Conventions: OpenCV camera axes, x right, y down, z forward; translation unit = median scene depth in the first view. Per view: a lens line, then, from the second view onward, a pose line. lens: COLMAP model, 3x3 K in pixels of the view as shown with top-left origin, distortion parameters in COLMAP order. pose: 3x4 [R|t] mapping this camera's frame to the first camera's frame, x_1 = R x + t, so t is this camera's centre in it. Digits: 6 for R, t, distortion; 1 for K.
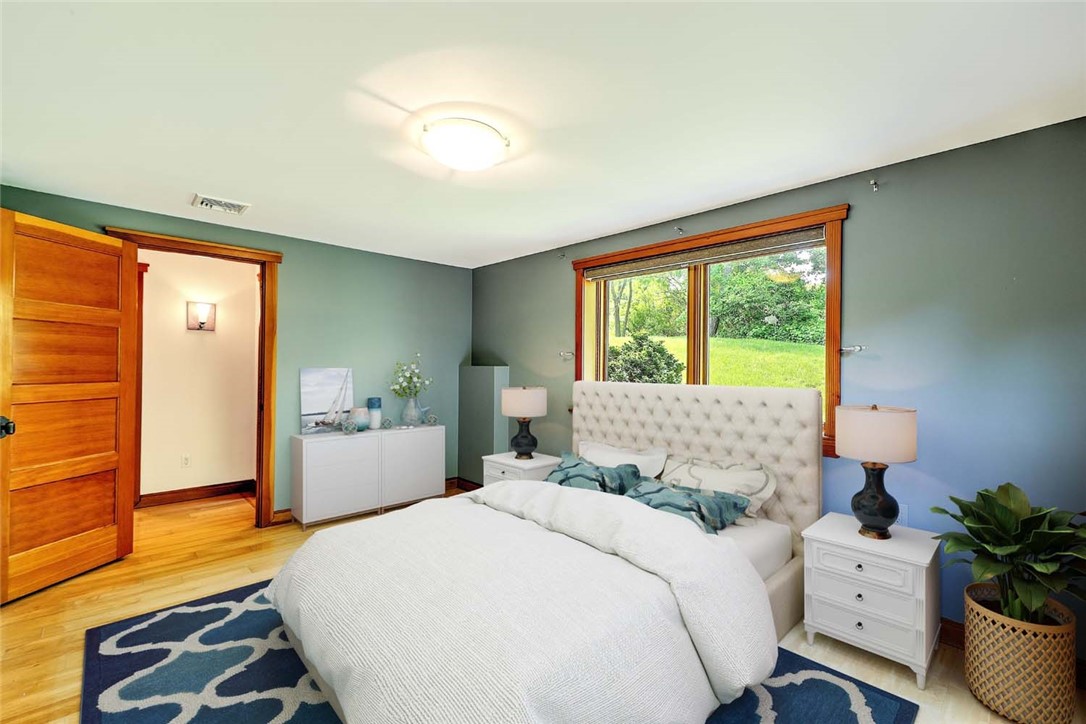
lens RADIAL K [[467.6, 0, 543.0], [0, 467.6, 362.0], [0, 0, 1]] dist [-0.000046, -0.000014]
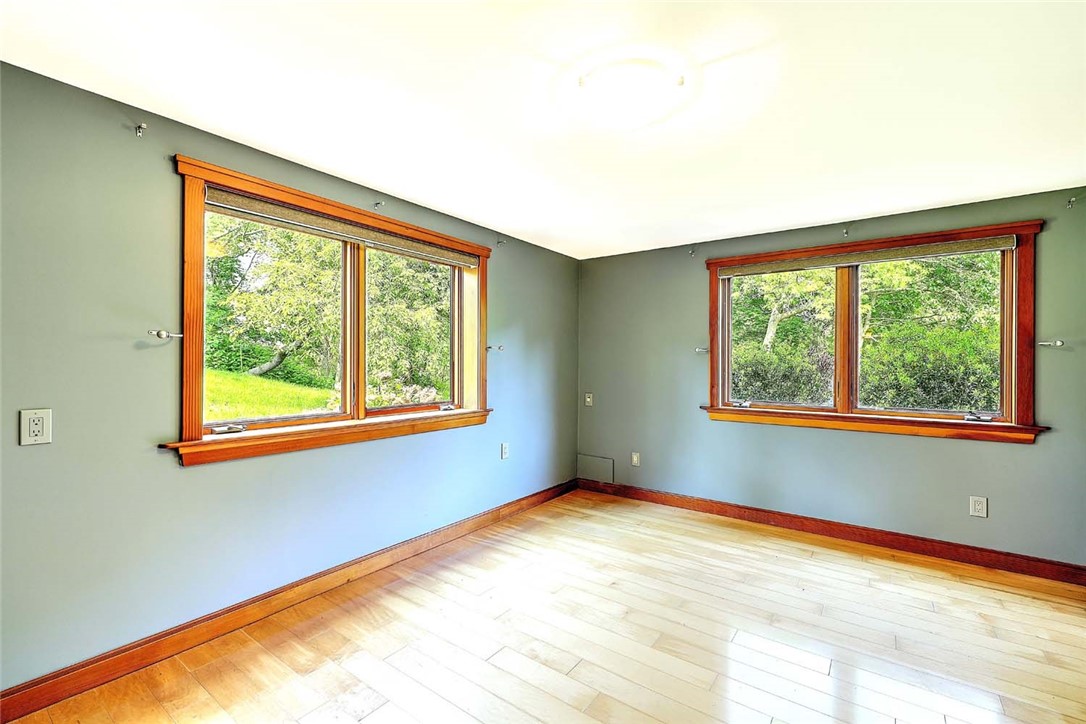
lens RADIAL K [[467.6, 0, 543.0], [0, 467.6, 362.0], [0, 0, 1]] dist [-0.000046, -0.000014]
pose [[-0.181348, -0.008659, 0.983381, -0.817799], [-0.018199, 0.999820, 0.005448, 0.009248], [-0.983251, -0.016908, -0.181473, 1.069830]]
